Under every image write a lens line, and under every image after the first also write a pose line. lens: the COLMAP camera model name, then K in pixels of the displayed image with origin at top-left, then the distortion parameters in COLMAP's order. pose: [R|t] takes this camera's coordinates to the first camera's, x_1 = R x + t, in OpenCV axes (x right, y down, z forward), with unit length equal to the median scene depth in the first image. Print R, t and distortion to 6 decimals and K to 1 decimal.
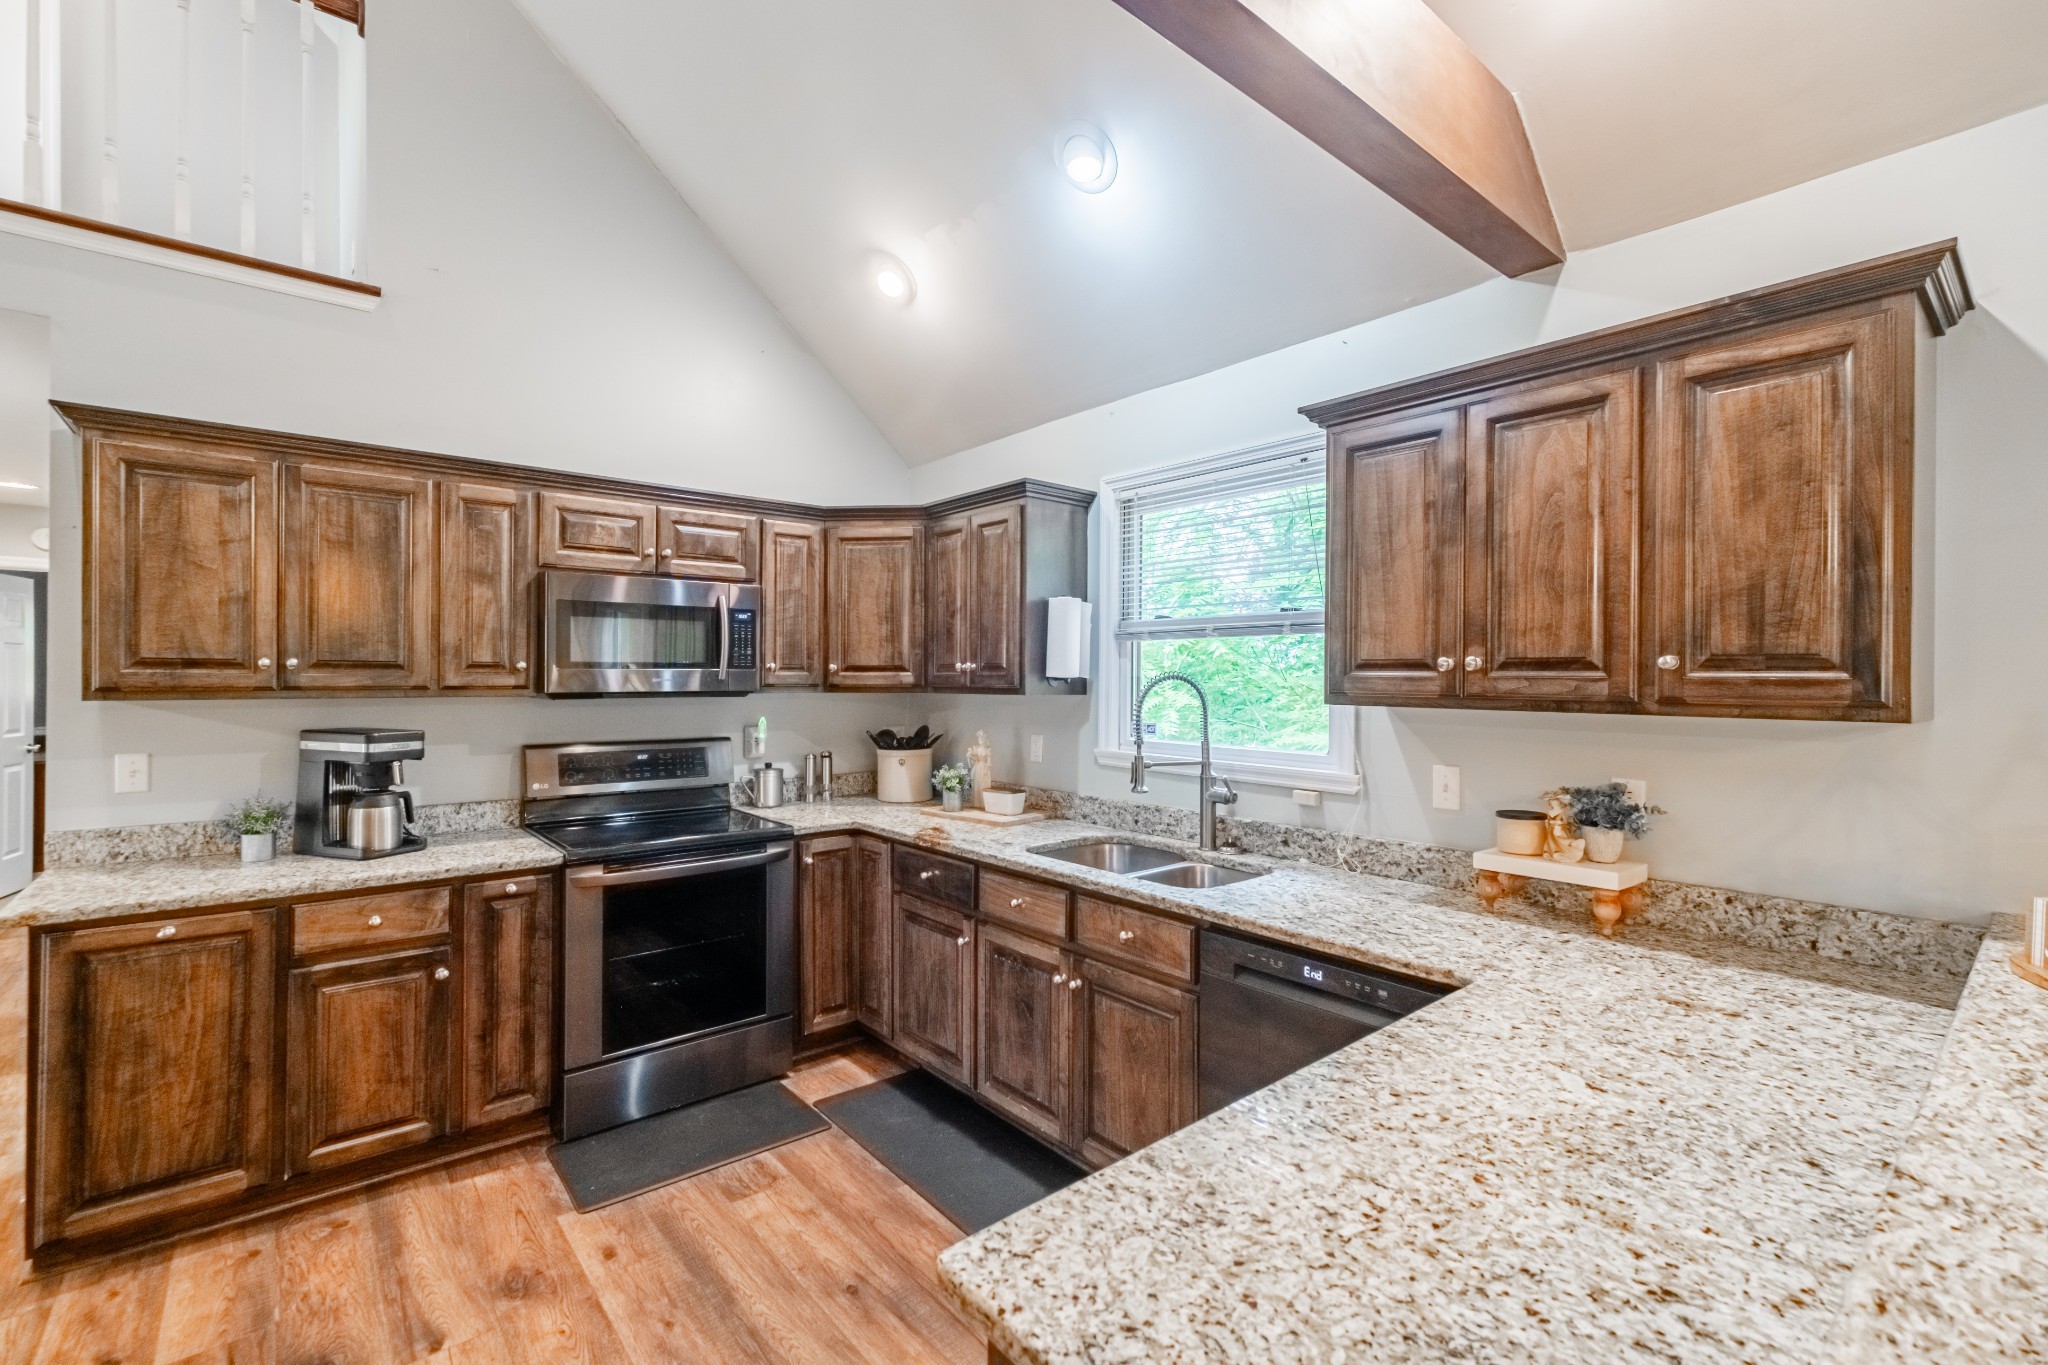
lens RADIAL K [[894.0, 0, 1015.2], [0, 894.0, 676.5], [0, 0, 1]] dist [0.003796, 0.000729]
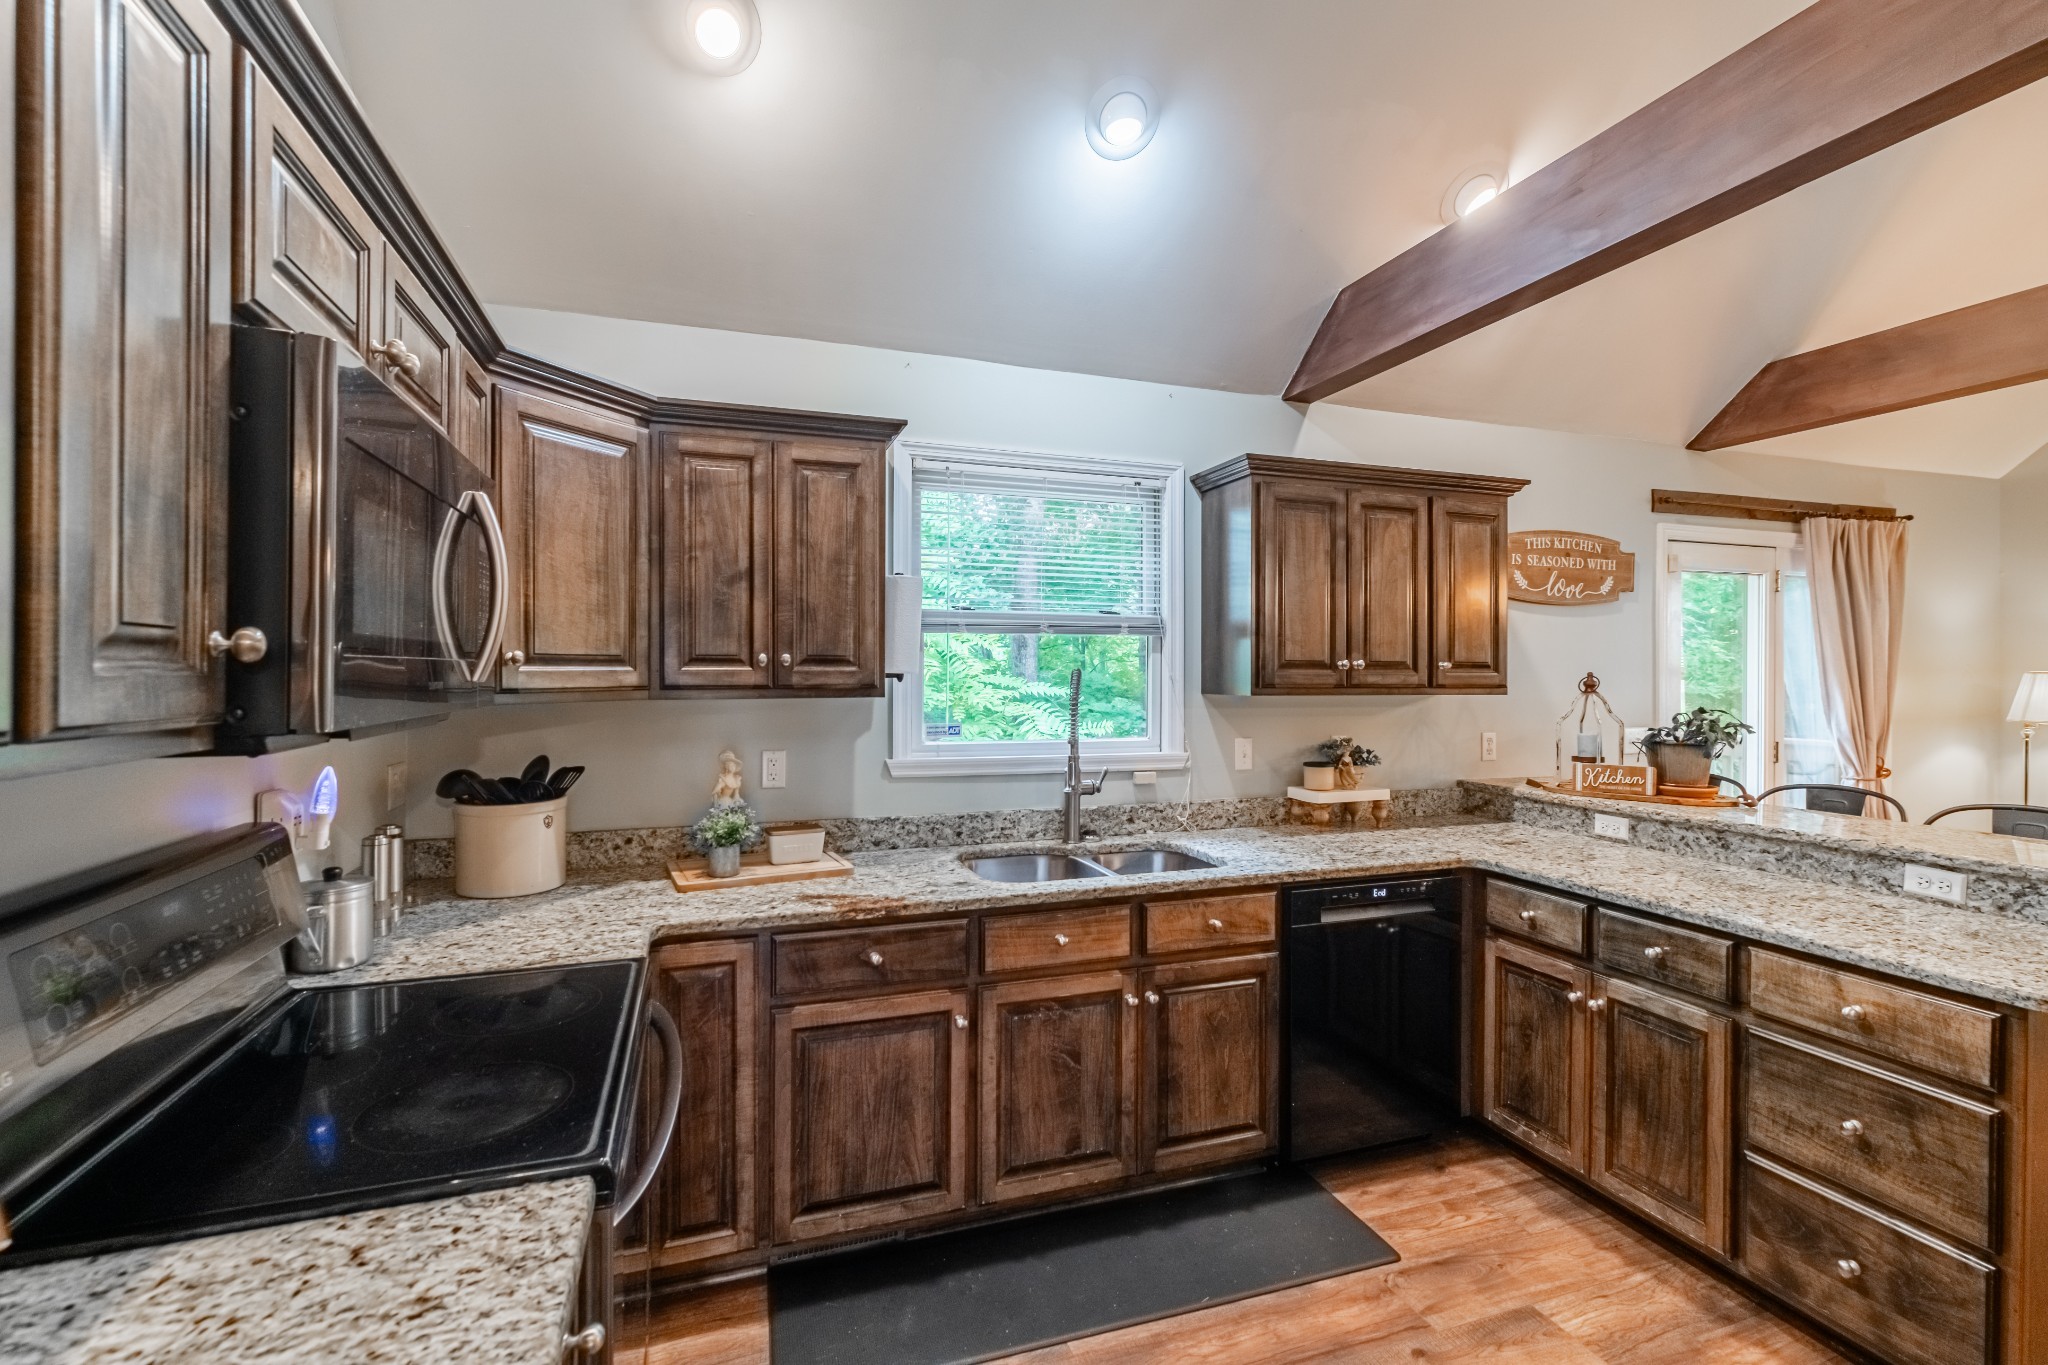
lens RADIAL K [[894.0, 0, 1015.2], [0, 894.0, 676.5], [0, 0, 1]] dist [0.003796, 0.000729]
pose [[0.357583, -0.006391, 0.933859, -0.669369], [-0.001401, 0.999972, 0.007380, -0.002971], [-0.933880, -0.003948, 0.357564, 0.611600]]
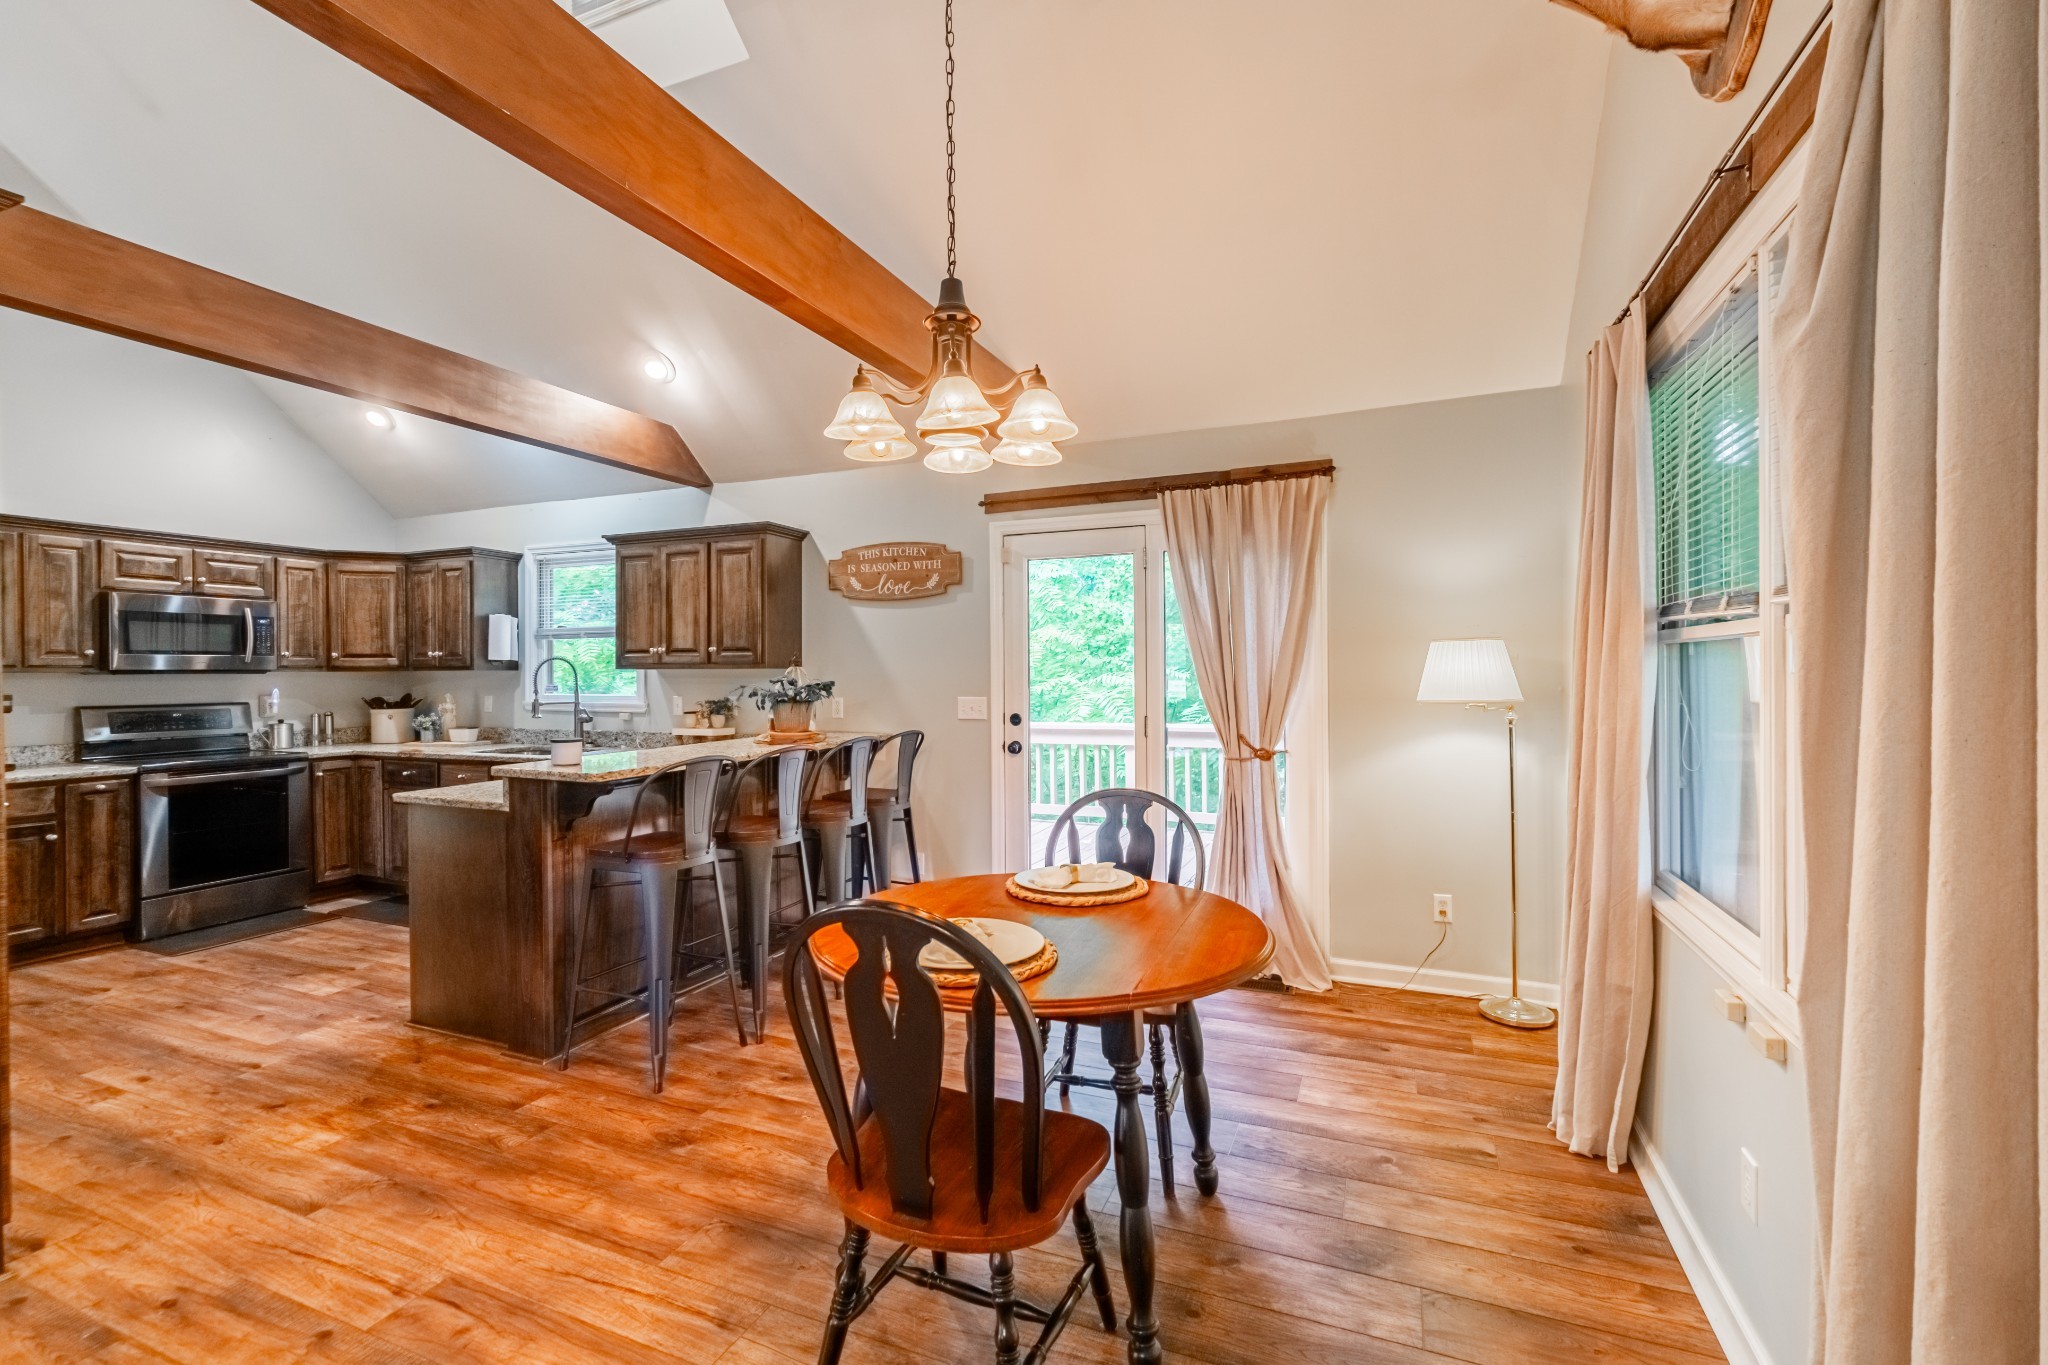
lens RADIAL K [[894.0, 0, 1015.2], [0, 894.0, 676.5], [0, 0, 1]] dist [0.003796, 0.000729]
pose [[0.889416, -0.011176, 0.456961, 0.149932], [0.009297, 0.999937, 0.006361, 0.031683], [-0.457004, -0.001409, 0.889464, -1.025839]]
